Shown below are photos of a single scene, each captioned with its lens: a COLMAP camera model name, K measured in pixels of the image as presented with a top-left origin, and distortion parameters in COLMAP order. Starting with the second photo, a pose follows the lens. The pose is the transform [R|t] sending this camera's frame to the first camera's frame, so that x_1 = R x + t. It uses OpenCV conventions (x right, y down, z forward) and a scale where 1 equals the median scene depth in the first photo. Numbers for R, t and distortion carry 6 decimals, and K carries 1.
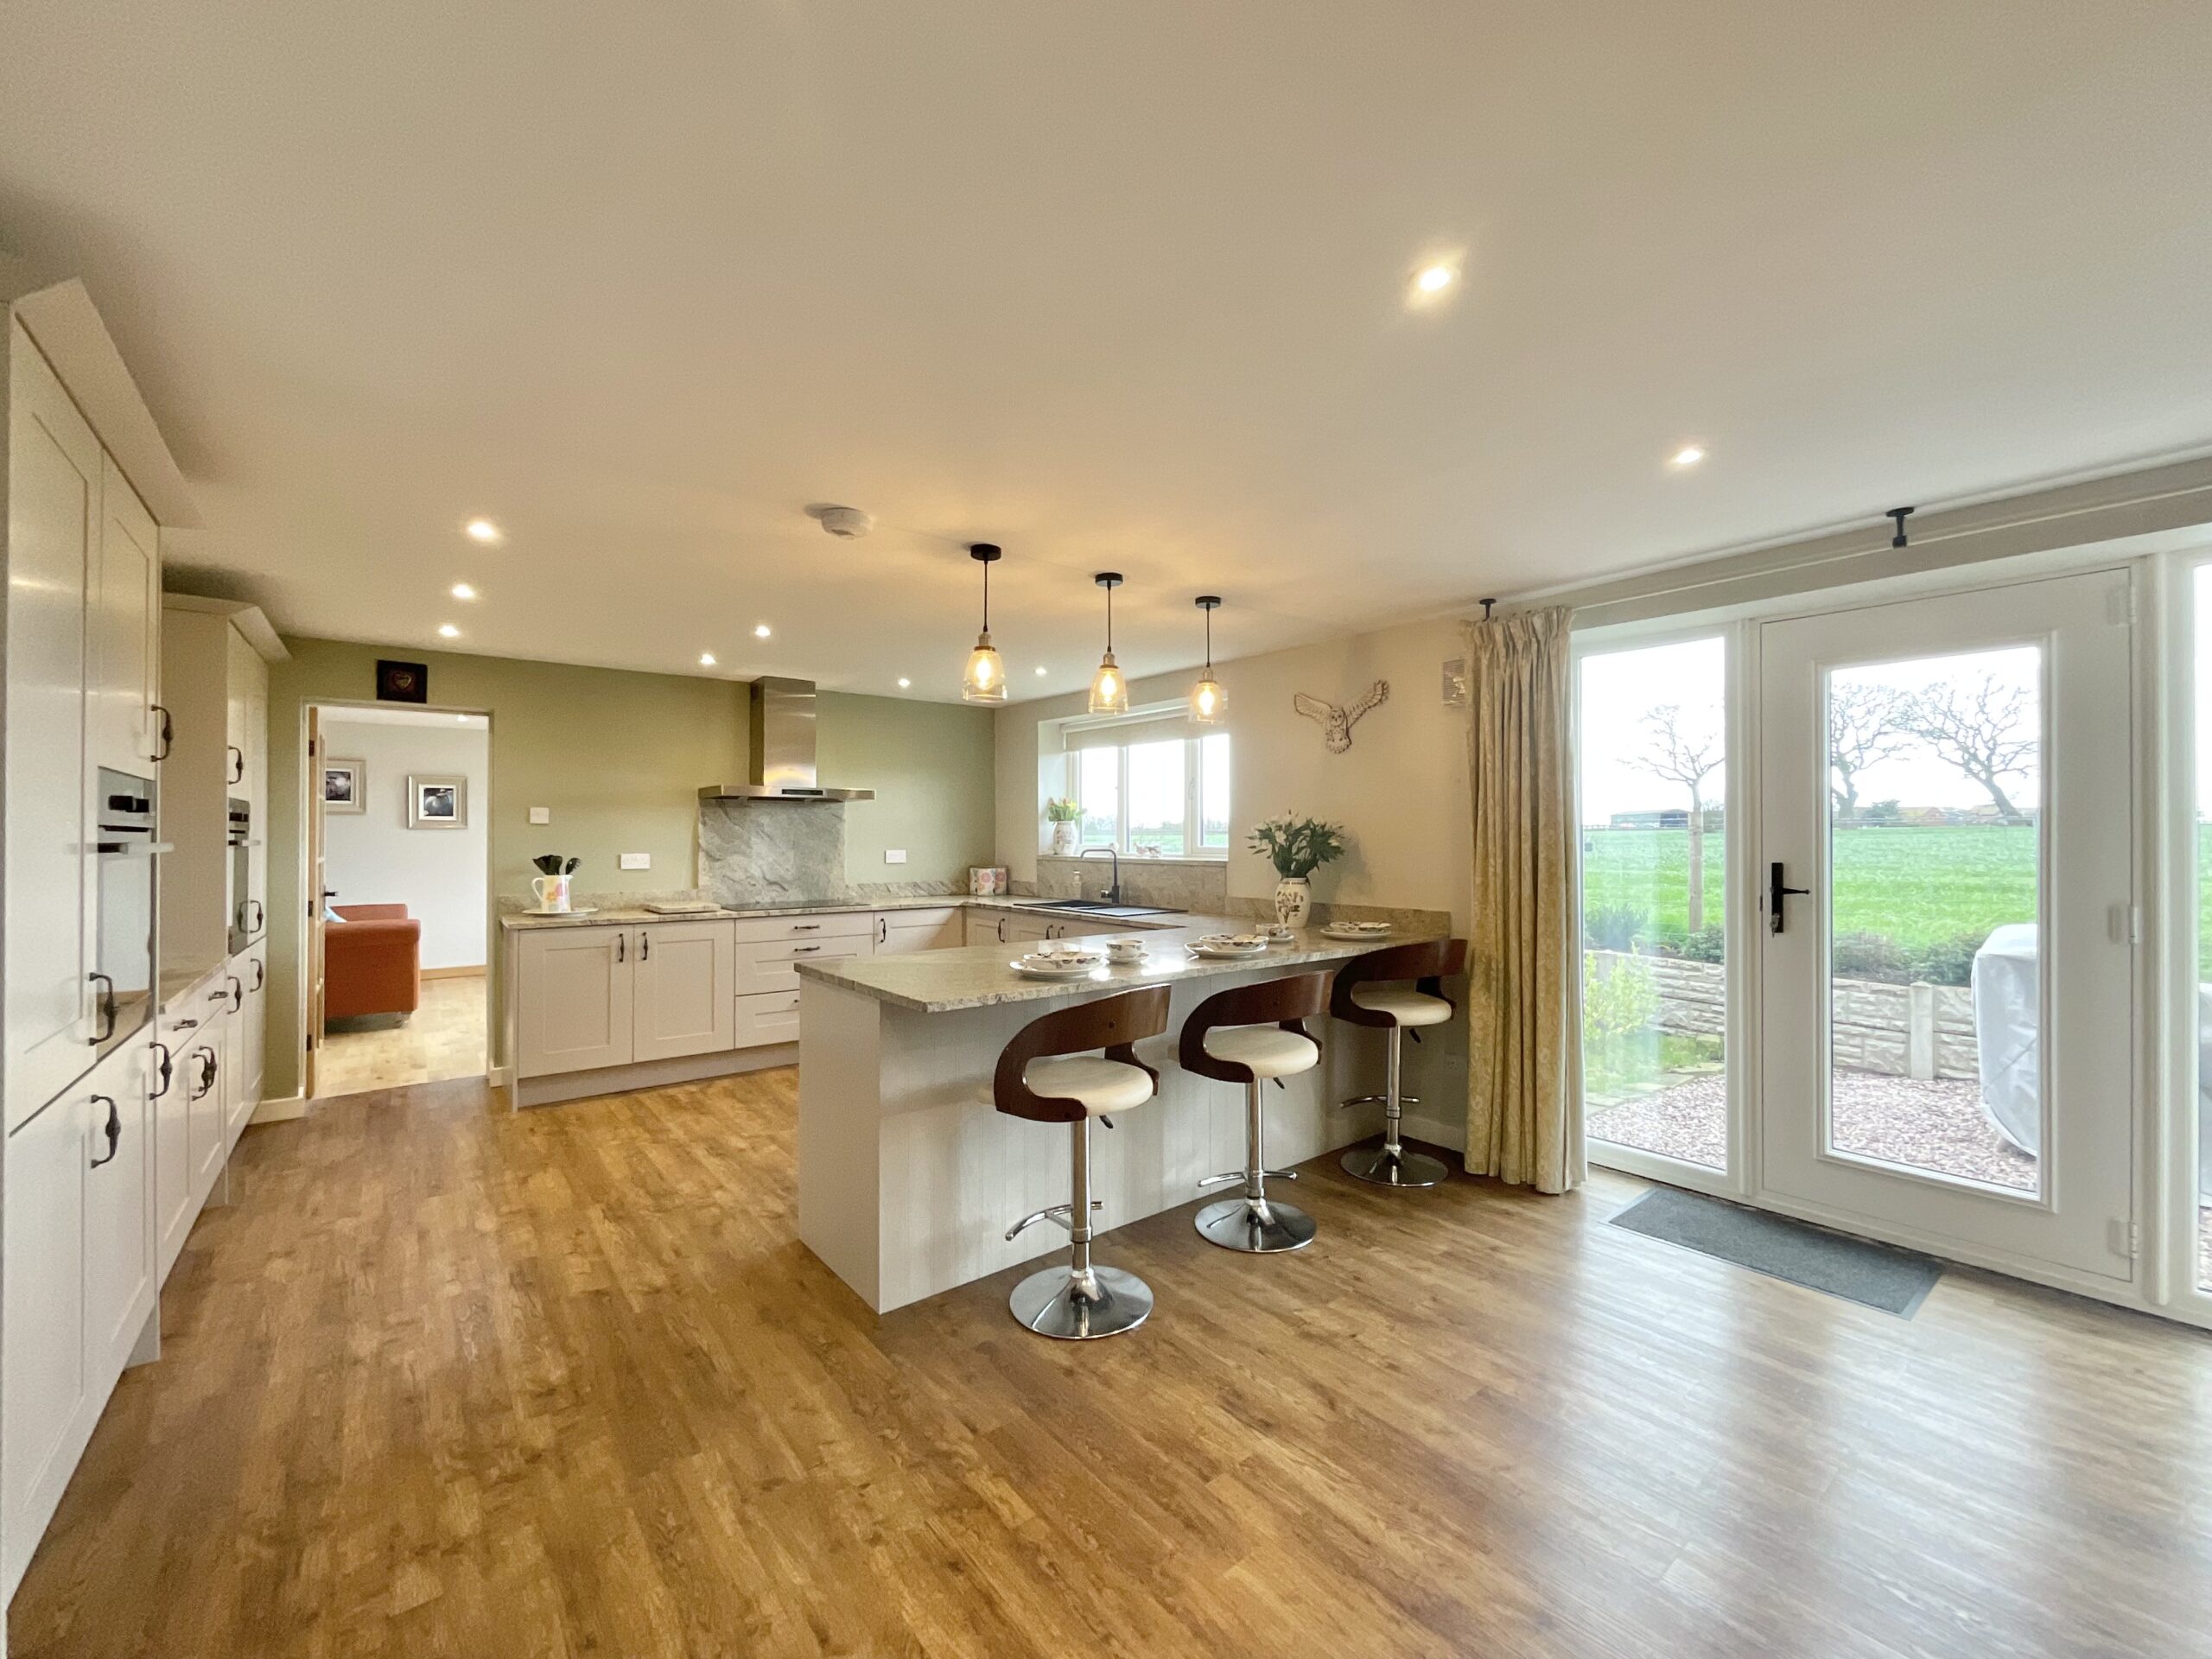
lens RADIAL K [[903.4, 0, 1106.0], [0, 903.4, 829.5], [0, 0, 1]] dist [-0.000145, 0.000633]
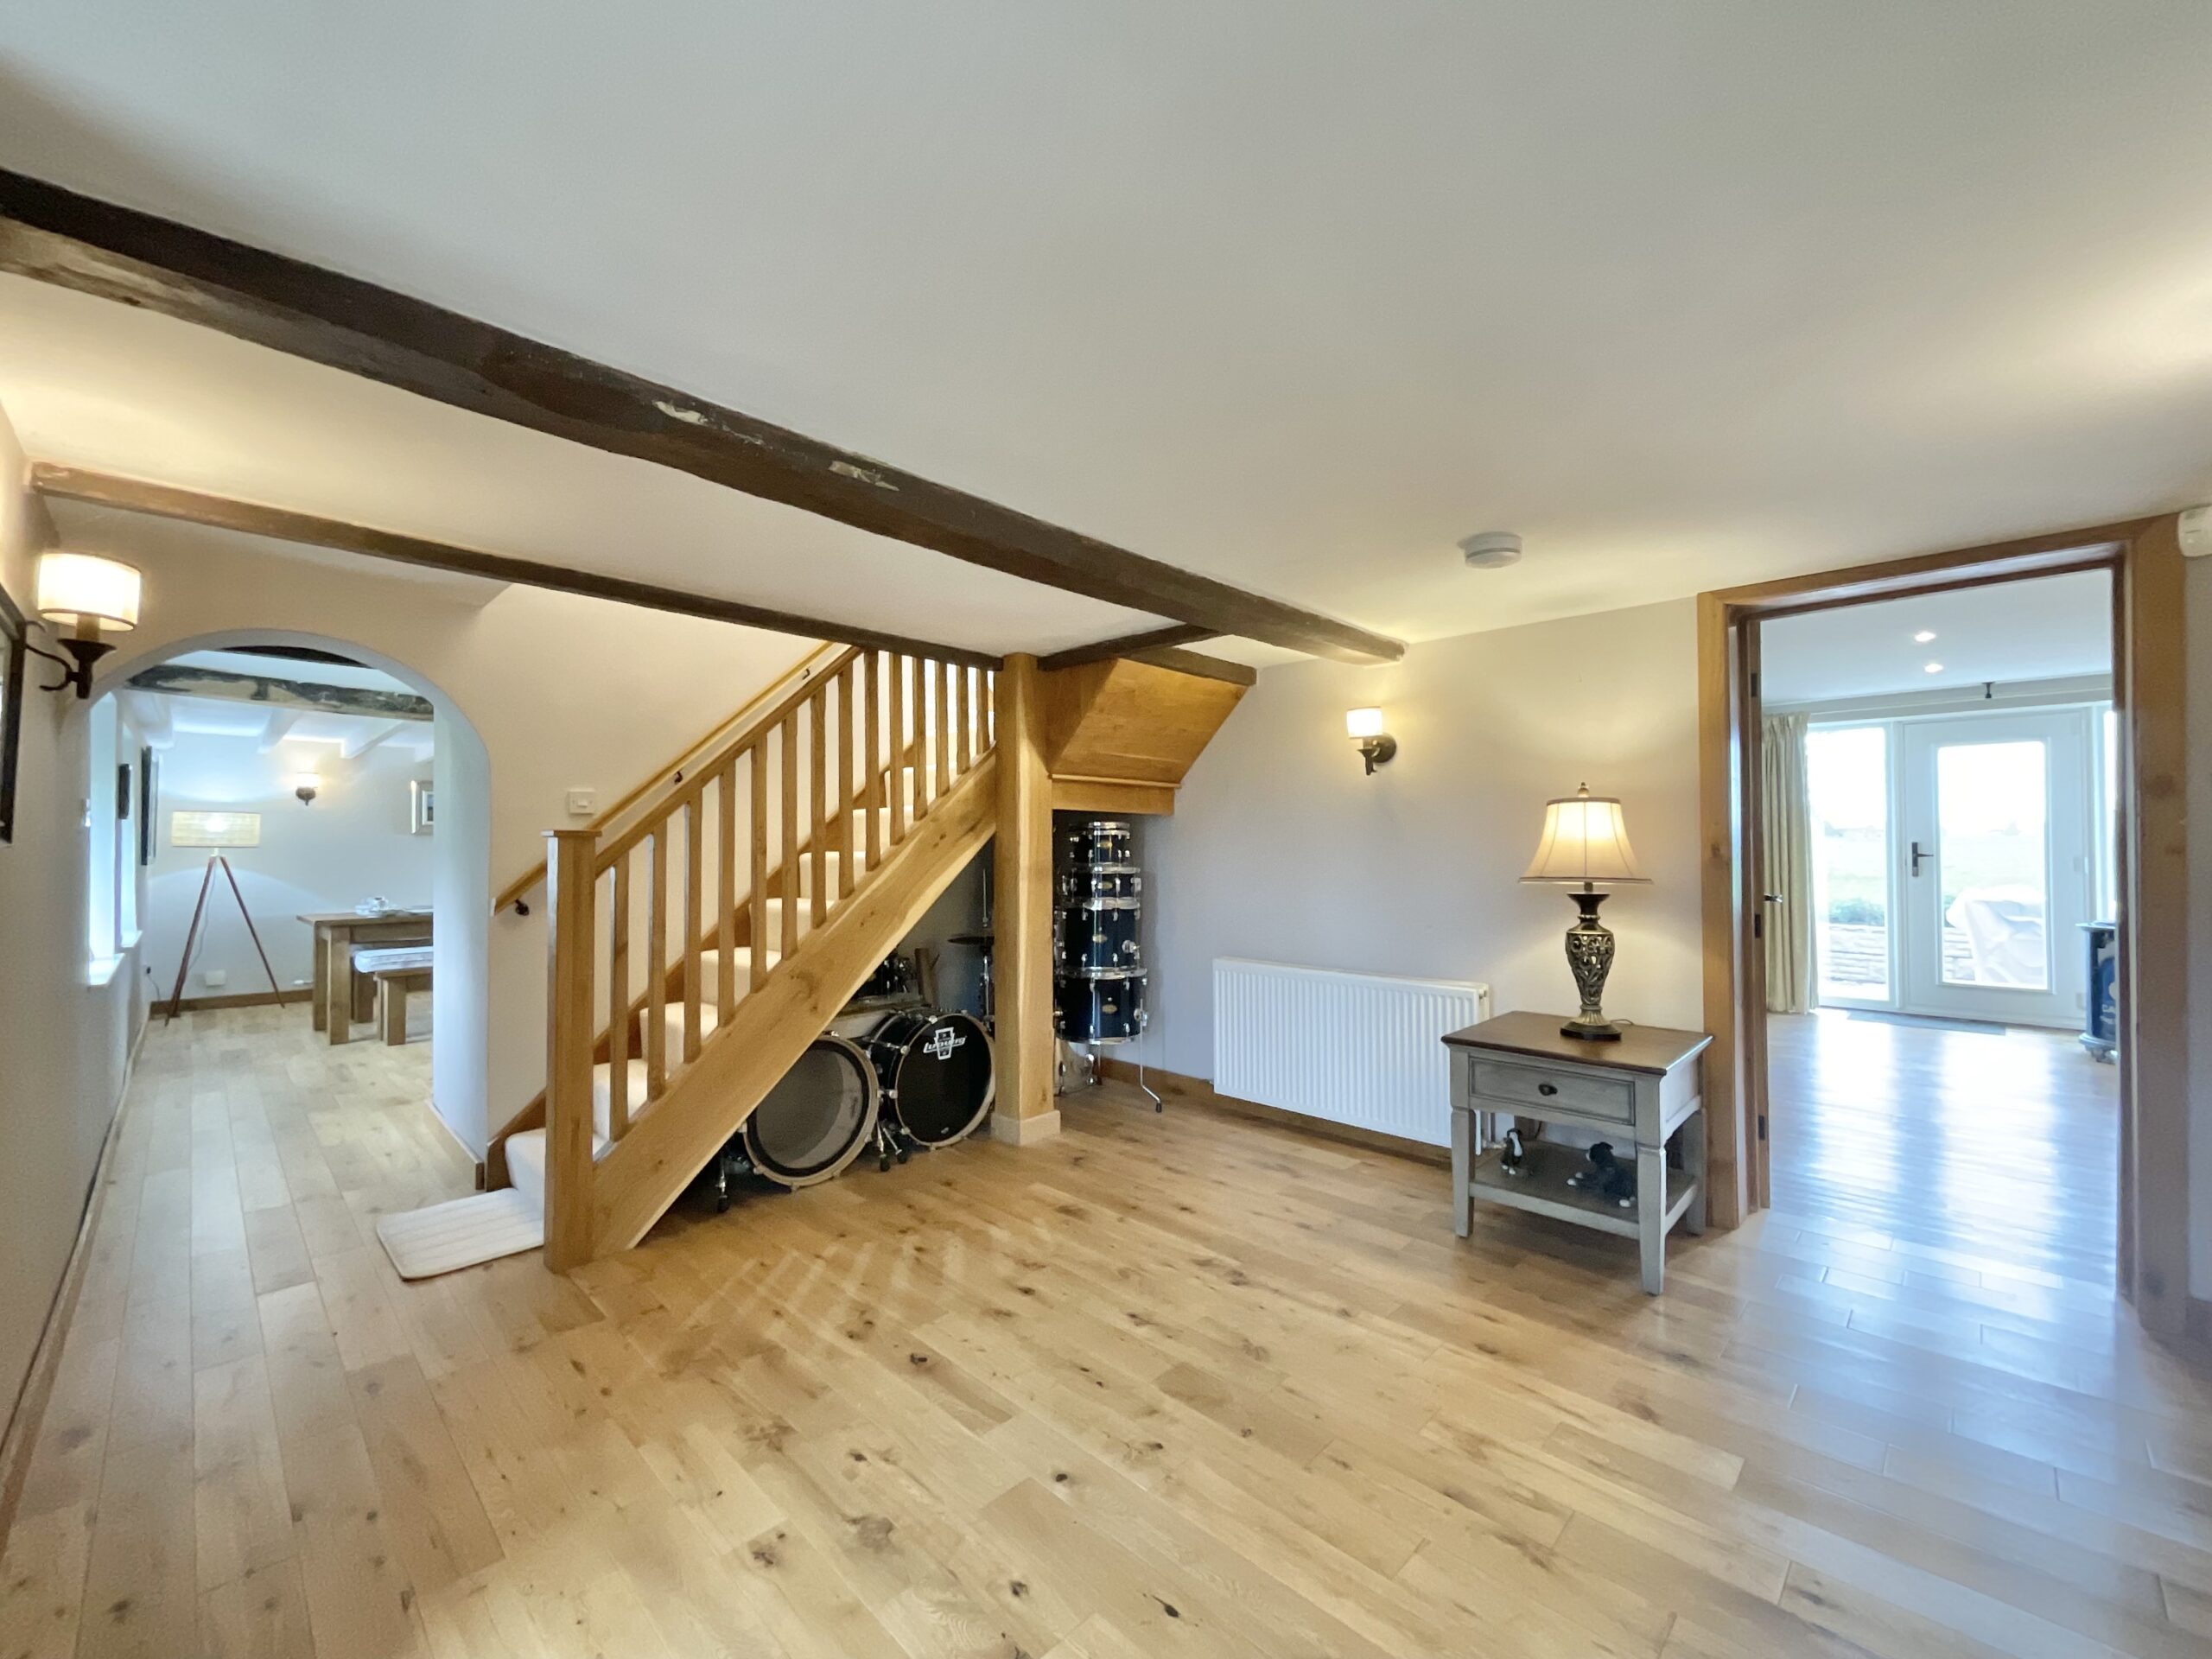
lens RADIAL K [[903.4, 0, 1106.0], [0, 903.4, 829.5], [0, 0, 1]] dist [-0.000145, 0.000633]
pose [[0.993665, -0.001267, 0.112373, -0.881005], [0.003067, 0.999870, -0.015843, 0.024104], [-0.112339, 0.016088, 0.993540, -0.558527]]
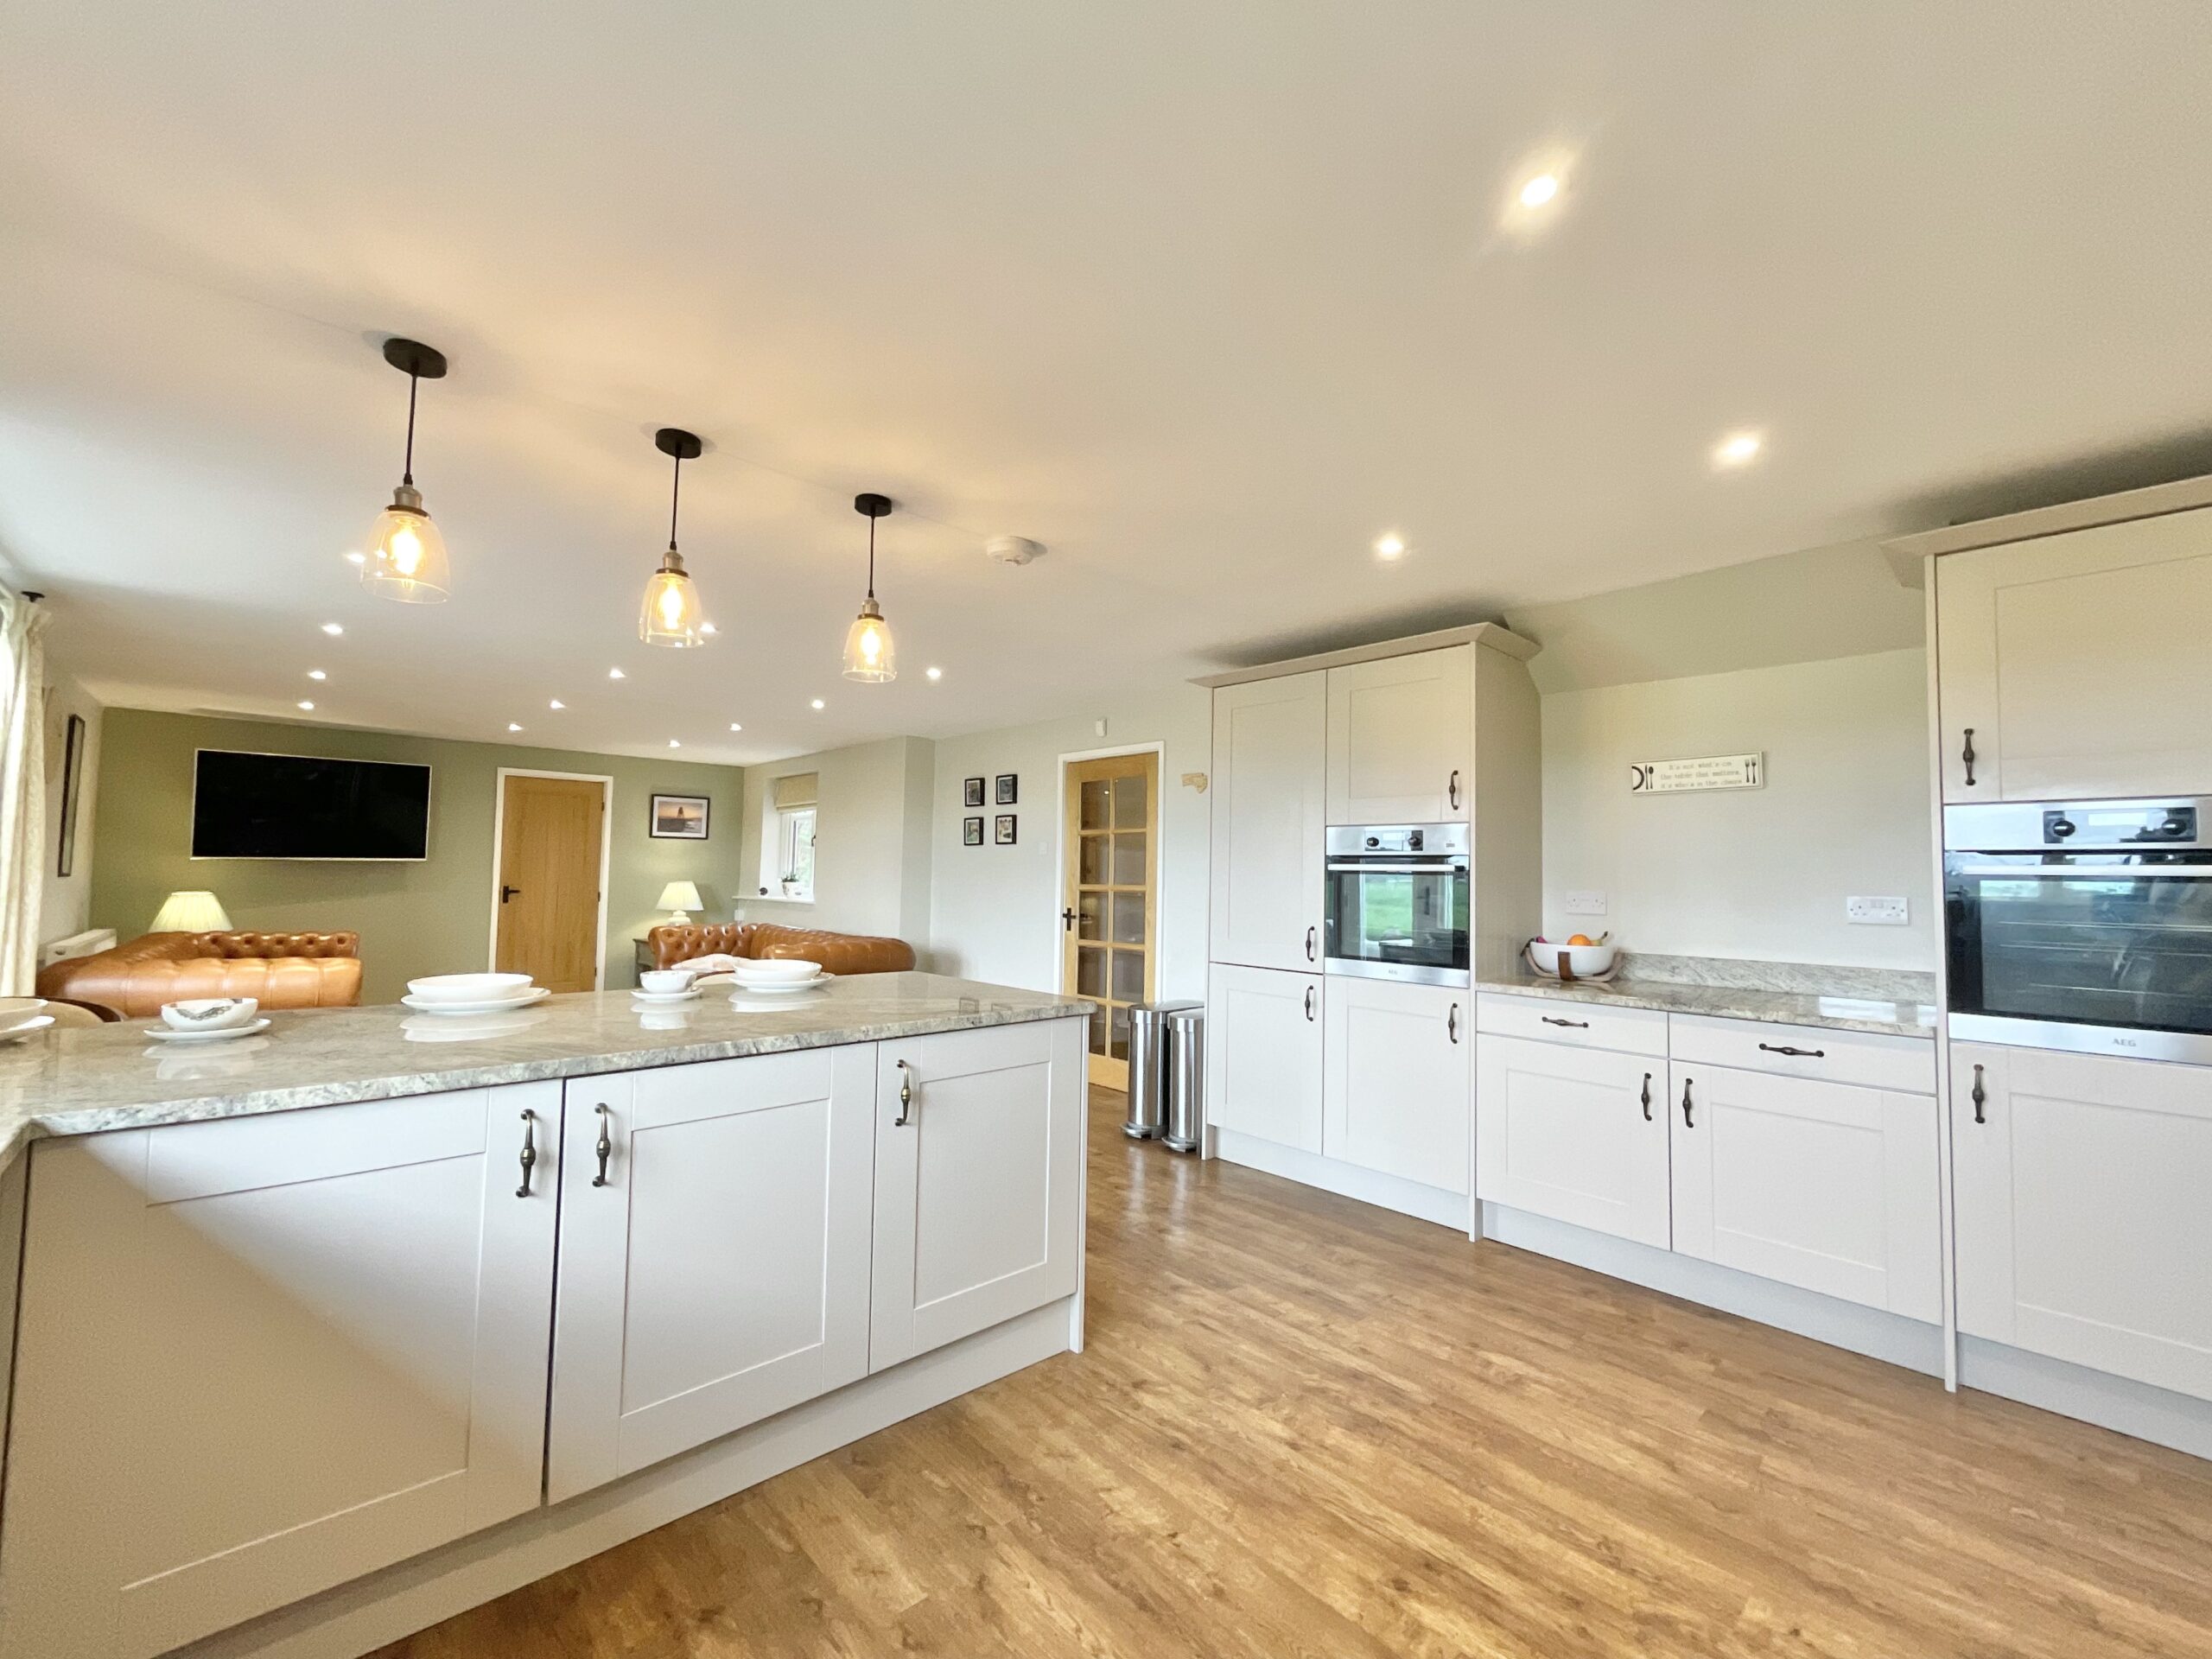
lens RADIAL K [[903.4, 0, 1106.0], [0, 903.4, 829.5], [0, 0, 1]] dist [-0.000145, 0.000633]
pose [[-0.996586, -0.023384, -0.079183, -0.183917], [-0.018607, 0.997992, -0.060537, 0.027116], [0.080440, -0.058857, -0.995020, 1.167673]]
